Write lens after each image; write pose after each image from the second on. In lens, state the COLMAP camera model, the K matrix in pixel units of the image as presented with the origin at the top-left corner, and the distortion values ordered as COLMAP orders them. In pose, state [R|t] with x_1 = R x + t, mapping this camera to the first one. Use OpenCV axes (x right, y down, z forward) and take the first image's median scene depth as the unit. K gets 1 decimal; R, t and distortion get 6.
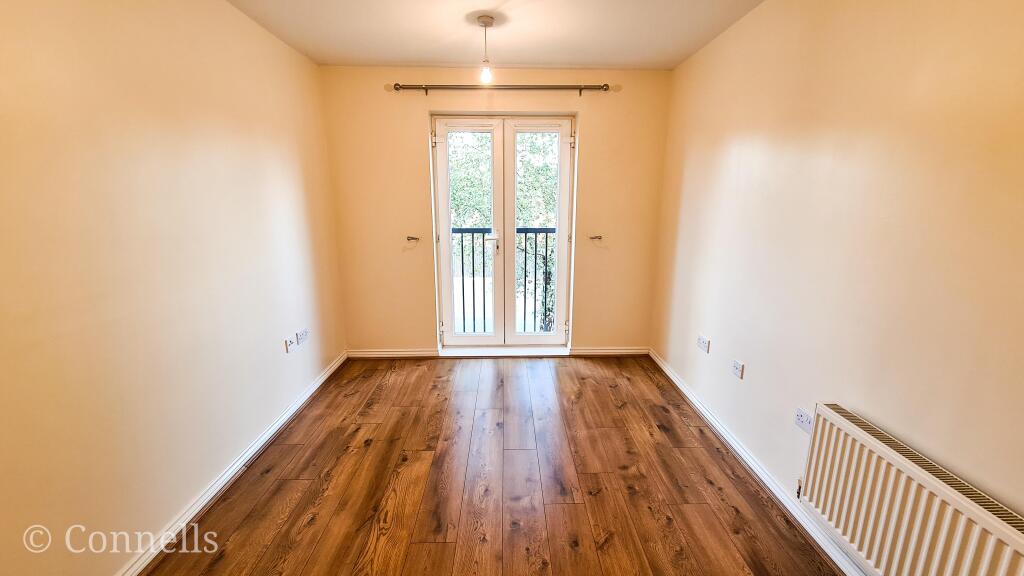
lens RADIAL K [[416.9, 0, 509.1], [0, 416.9, 291.1], [0, 0, 1]] dist [0.001494, 0.000020]
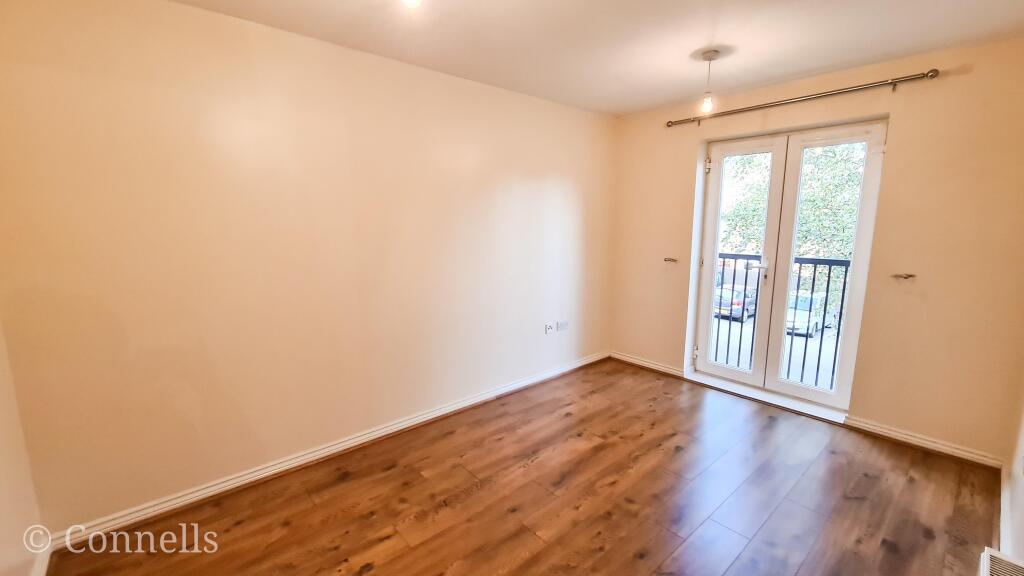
lens RADIAL K [[413.8, 0, 512.0], [0, 413.8, 288.0], [0, 0, 1]] dist [0.001526, -0.000102]
pose [[0.638983, 0.122077, -0.759472, 0.325886], [-0.170096, 0.985309, 0.015267, -0.002076], [0.750179, 0.119428, 0.650361, 0.013307]]
